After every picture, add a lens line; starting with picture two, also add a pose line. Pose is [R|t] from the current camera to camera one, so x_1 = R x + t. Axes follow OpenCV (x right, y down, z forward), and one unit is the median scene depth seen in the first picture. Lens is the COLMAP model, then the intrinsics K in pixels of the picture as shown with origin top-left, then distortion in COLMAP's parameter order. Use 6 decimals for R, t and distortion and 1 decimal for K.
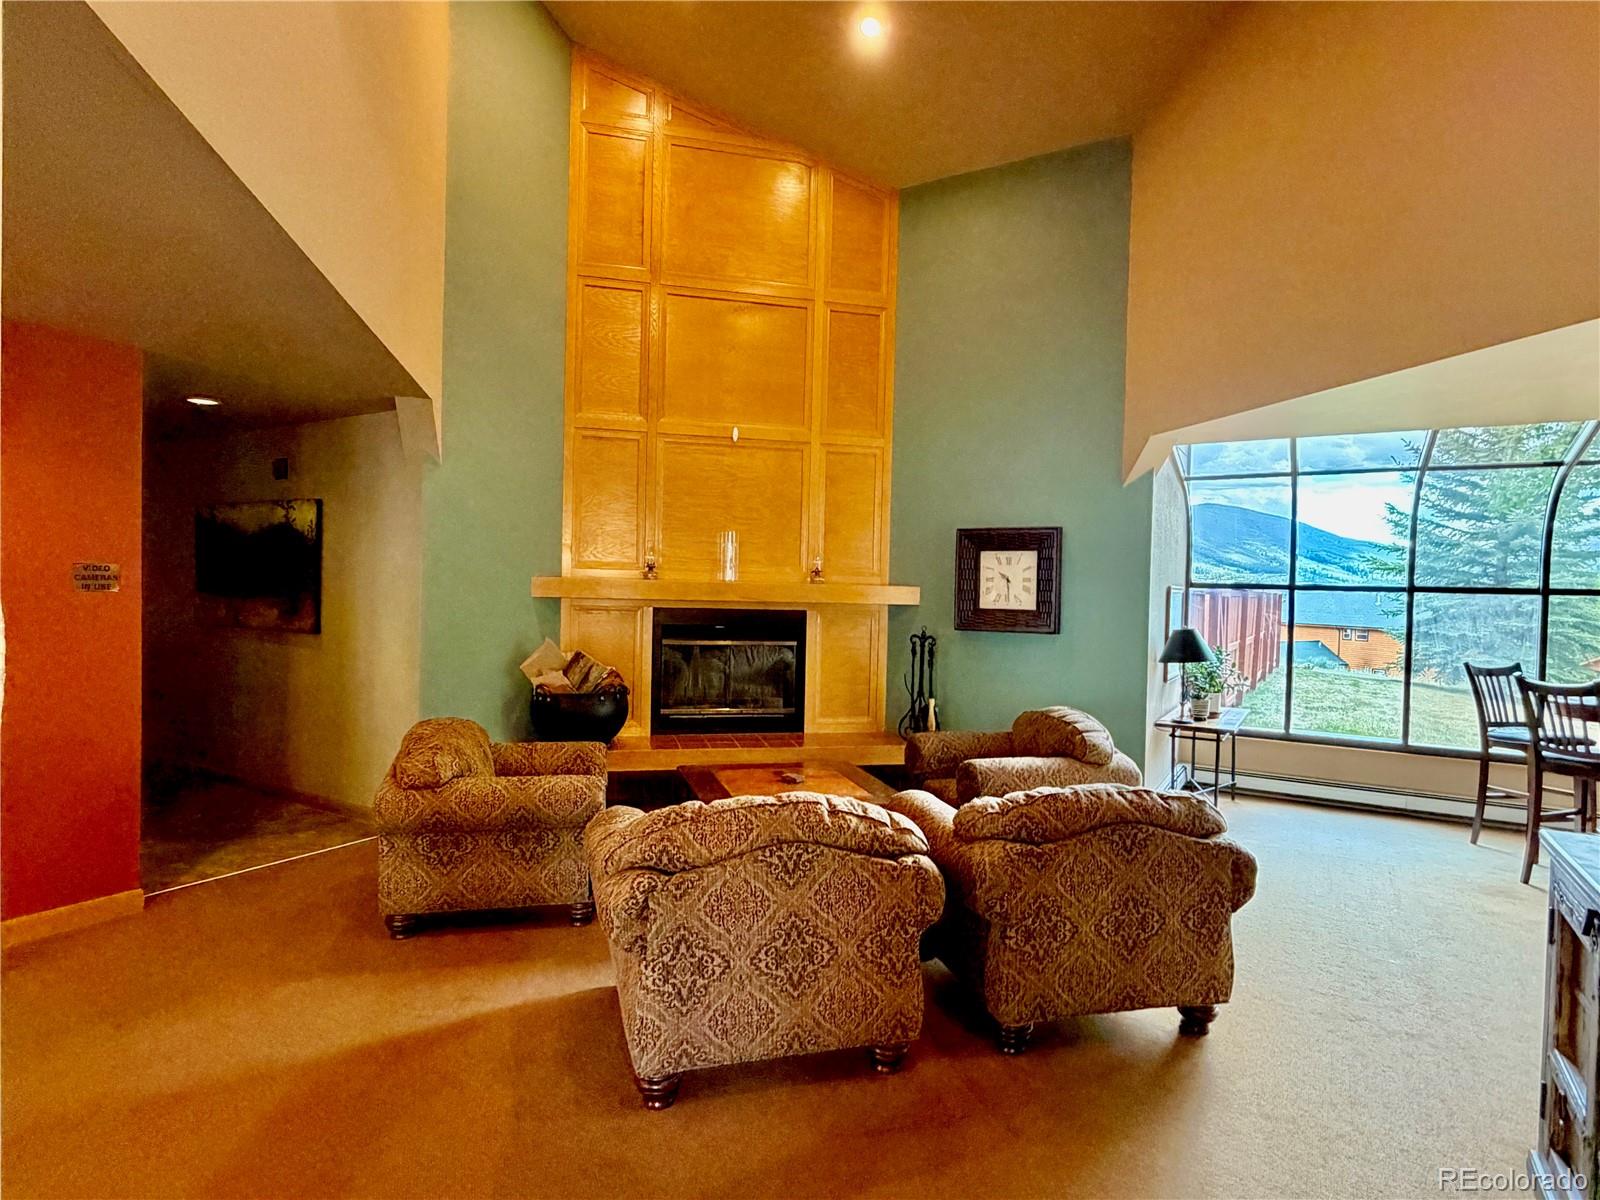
lens RADIAL K [[852.1, 0, 797.1], [0, 852.1, 599.3], [0, 0, 1]] dist [0.011977, -0.000891]
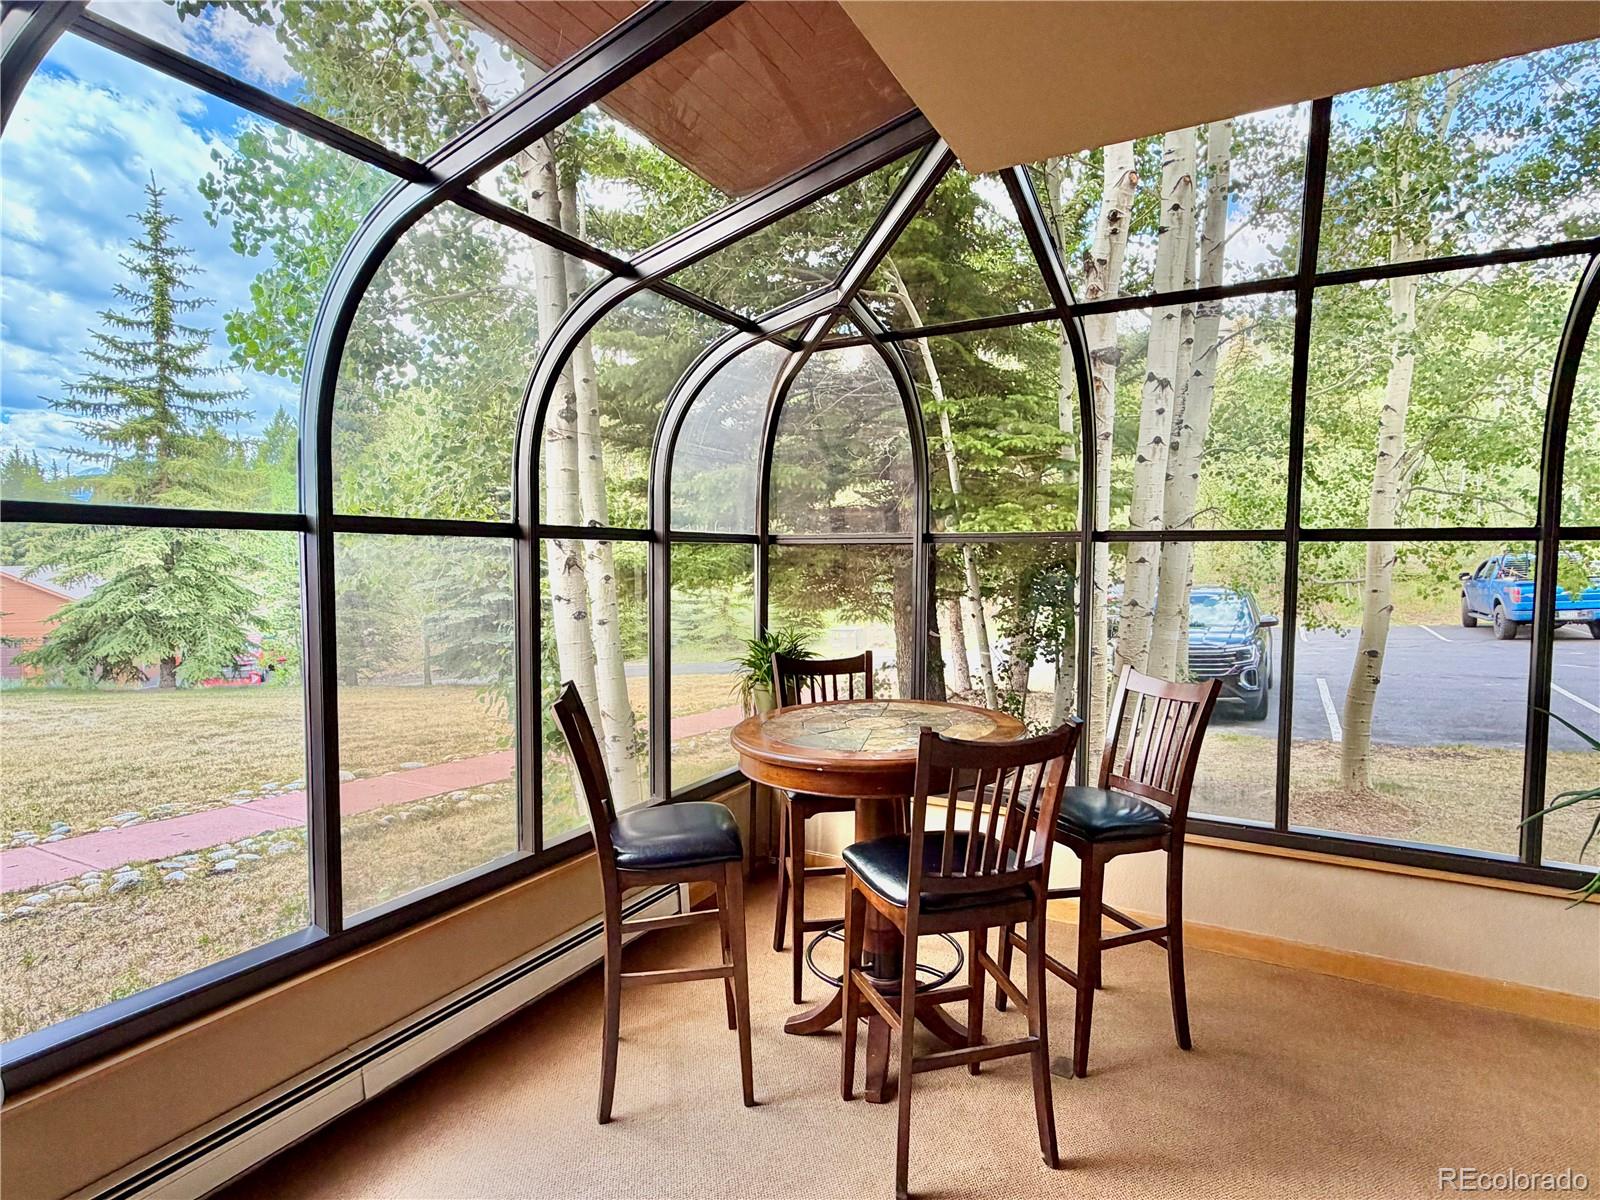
lens RADIAL K [[852.1, 0, 801.7], [0, 852.1, 601.7], [0, 0, 1]] dist [0.011977, -0.000891]
pose [[-0.052716, -0.079401, 0.995448, 0.221947], [0.010834, 0.996730, 0.080077, -0.004029], [-0.998551, 0.015006, -0.051683, 0.543362]]
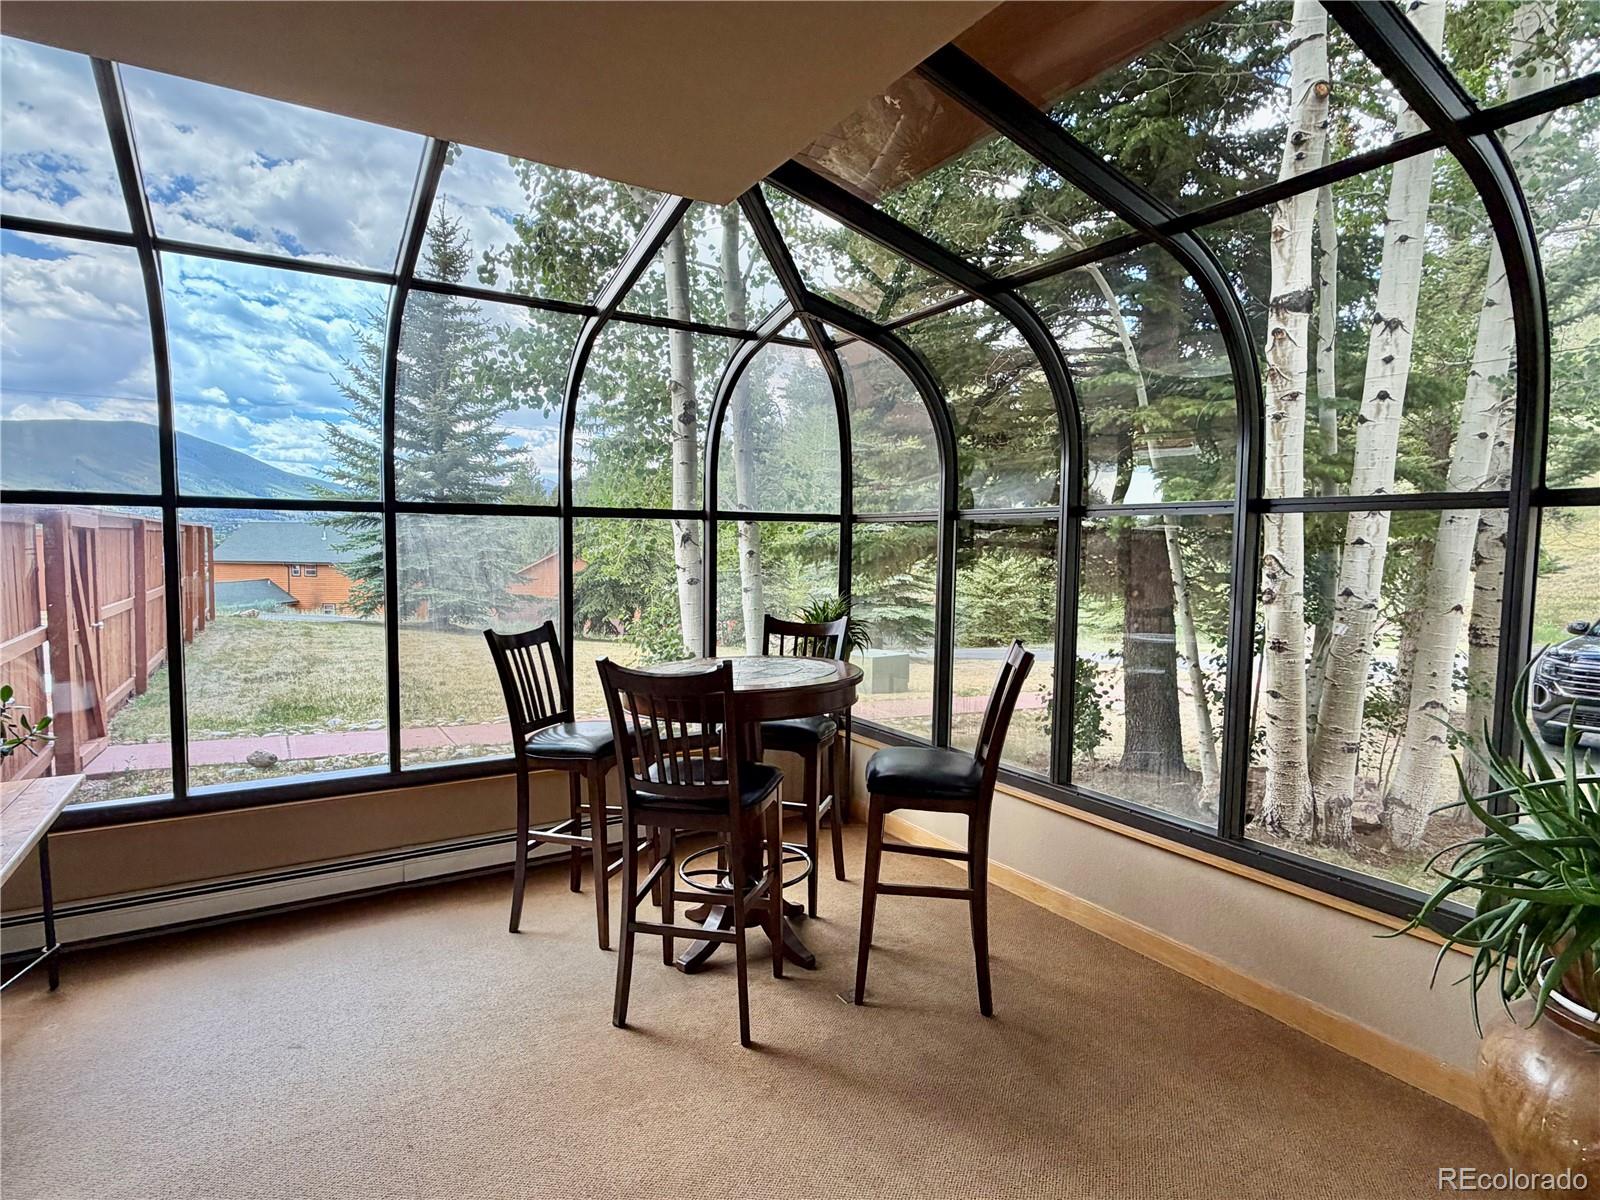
lens RADIAL K [[852.1, 0, 800.5], [0, 852.1, 594.2], [0, 0, 1]] dist [0.011977, -0.000891]
pose [[0.449425, -0.078510, 0.889862, 0.214103], [0.016539, 0.996691, 0.079583, 0.003548], [-0.893165, -0.021049, 0.449236, 0.327330]]
